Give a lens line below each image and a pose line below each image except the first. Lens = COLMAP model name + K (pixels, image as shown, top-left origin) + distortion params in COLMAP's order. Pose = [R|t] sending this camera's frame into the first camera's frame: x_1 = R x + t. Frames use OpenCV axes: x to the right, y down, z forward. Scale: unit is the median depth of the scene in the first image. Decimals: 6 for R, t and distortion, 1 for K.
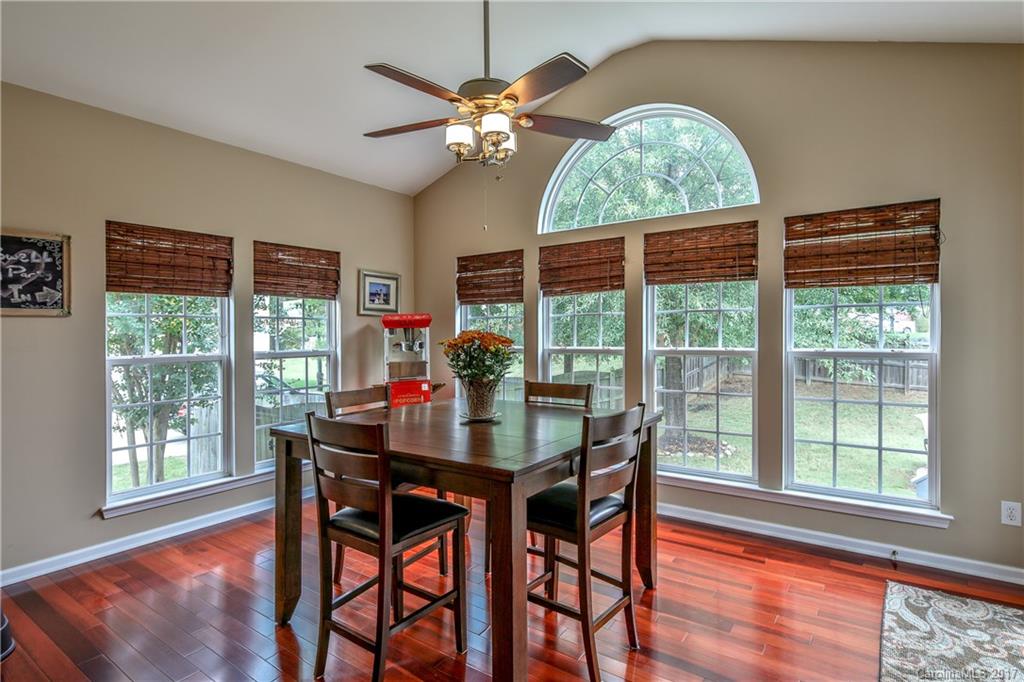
lens RADIAL K [[526.1, 0, 510.0], [0, 526.1, 336.3], [0, 0, 1]] dist [0.001250, -0.000824]
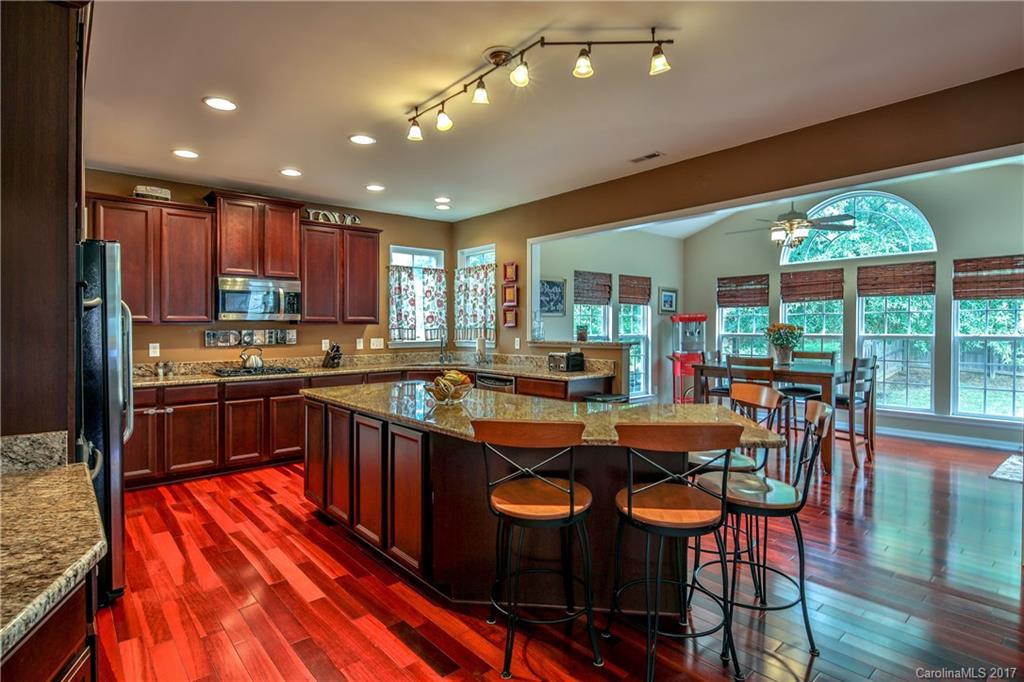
lens RADIAL K [[526.1, 0, 505.4], [0, 526.1, 333.6], [0, 0, 1]] dist [0.001250, -0.000824]
pose [[0.969977, 0.008083, -0.243061, -0.452265], [-0.006604, 0.999954, 0.006900, 0.017006], [0.243106, -0.005088, 0.969986, -0.965927]]
